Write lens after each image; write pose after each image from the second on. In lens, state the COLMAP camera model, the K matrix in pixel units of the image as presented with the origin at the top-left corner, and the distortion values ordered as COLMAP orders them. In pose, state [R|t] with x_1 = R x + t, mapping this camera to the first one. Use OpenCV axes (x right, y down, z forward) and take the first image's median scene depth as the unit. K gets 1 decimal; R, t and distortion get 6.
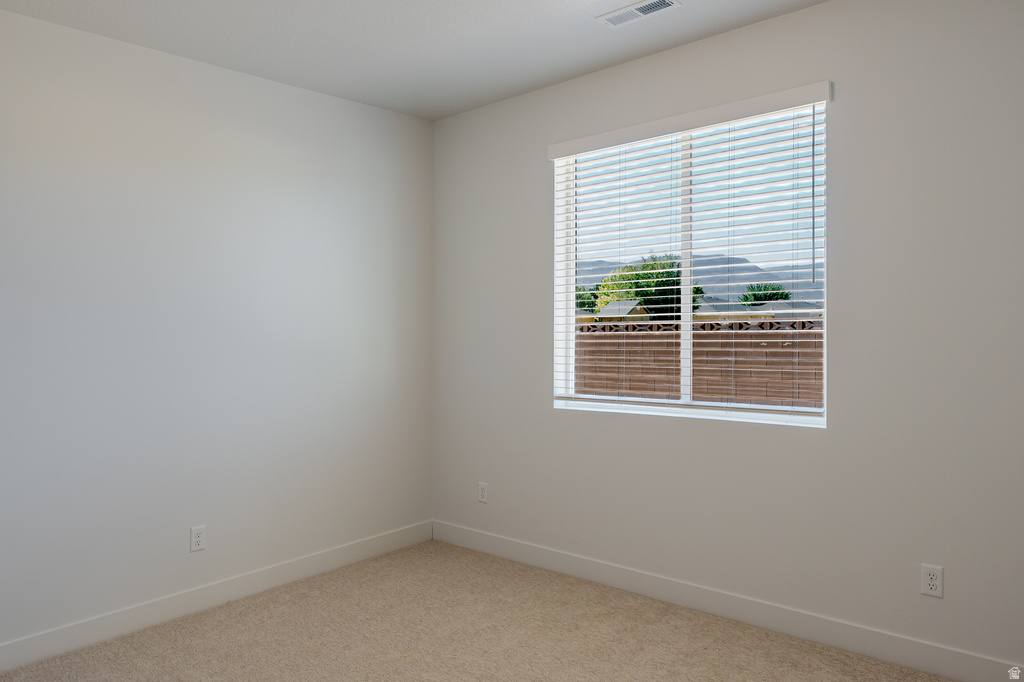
lens RADIAL K [[702.4, 0, 512.5], [0, 702.4, 342.5], [0, 0, 1]] dist [-0.006653, 0.013515]
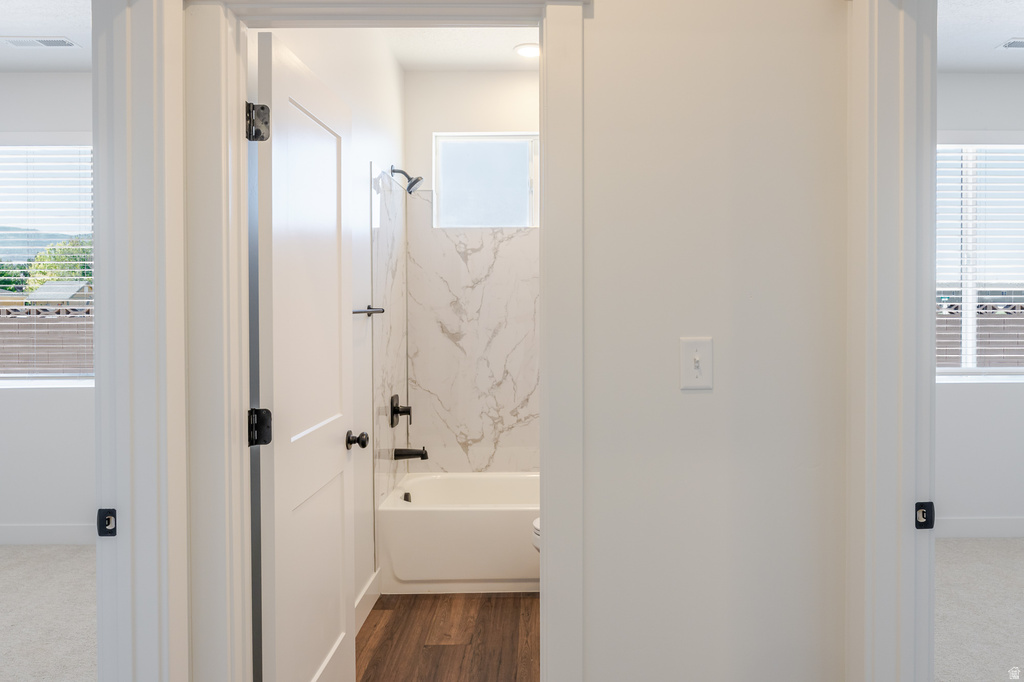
lens RADIAL K [[702.4, 0, 518.4], [0, 702.4, 344.4], [0, 0, 1]] dist [-0.006653, 0.013515]
pose [[0.745955, -0.013787, 0.665854, -0.013783], [0.000127, 0.999789, 0.020559, 0.009113], [-0.665997, -0.015251, 0.745799, -0.381263]]
